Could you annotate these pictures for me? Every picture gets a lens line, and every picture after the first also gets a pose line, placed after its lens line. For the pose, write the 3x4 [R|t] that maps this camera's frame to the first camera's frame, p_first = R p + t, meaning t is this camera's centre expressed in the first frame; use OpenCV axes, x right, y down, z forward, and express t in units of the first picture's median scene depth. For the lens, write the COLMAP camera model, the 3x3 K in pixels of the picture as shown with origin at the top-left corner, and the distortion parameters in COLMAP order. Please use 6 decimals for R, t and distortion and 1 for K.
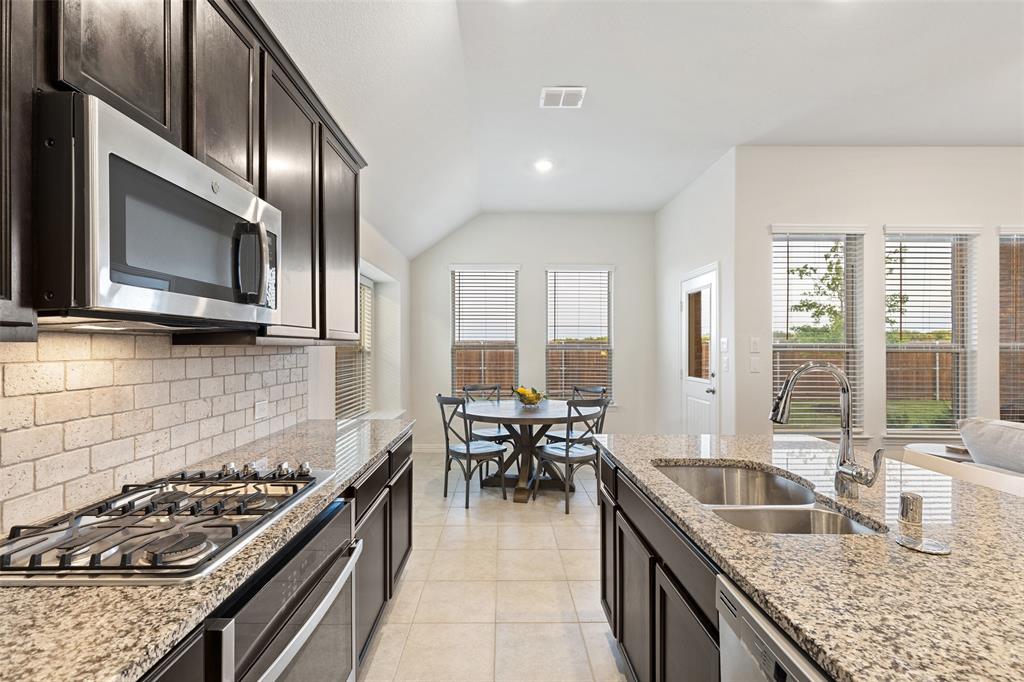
lens RADIAL K [[465.9, 0, 512.6], [0, 465.9, 346.7], [0, 0, 1]] dist [0.014911, -0.000387]
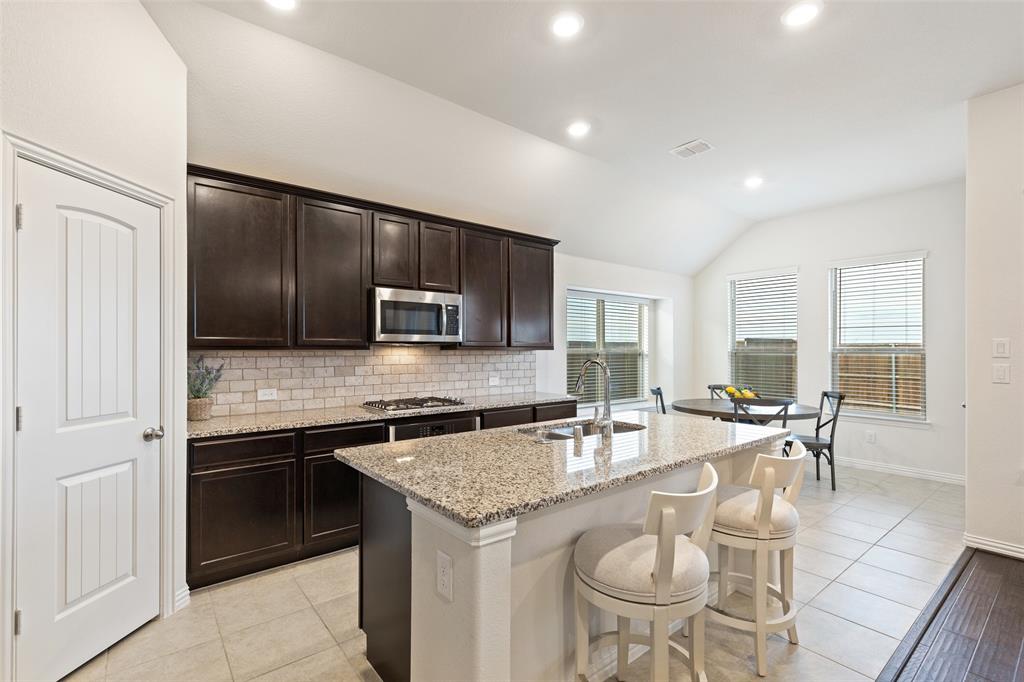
lens RADIAL K [[465.9, 0, 512.6], [0, 465.9, 346.7], [0, 0, 1]] dist [0.014911, -0.000387]
pose [[0.614637, -0.007904, -0.788770, 0.577282], [0.001909, 0.999962, -0.008533, -0.000052], [0.788808, 0.003739, 0.614629, -0.101020]]
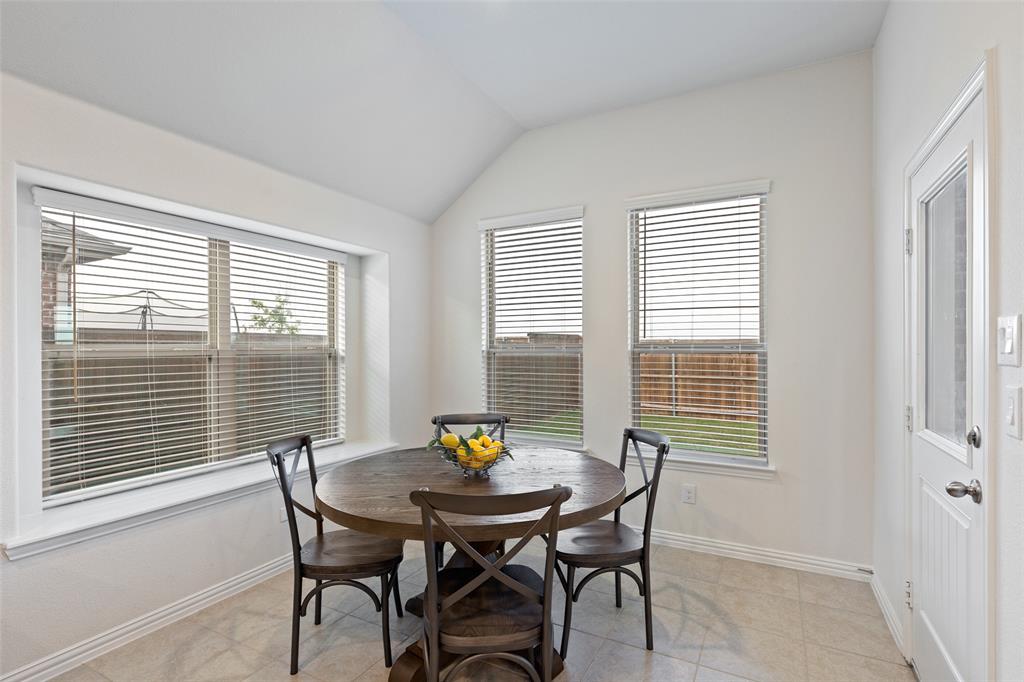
lens RADIAL K [[502.9, 0, 508.6], [0, 502.9, 346.5], [0, 0, 1]] dist [0.001419, 0.000109]
pose [[0.872471, -0.005617, -0.488634, 0.324021], [0.005937, 0.999982, -0.000896, -0.001853], [0.488630, -0.002120, 0.872488, 0.566672]]
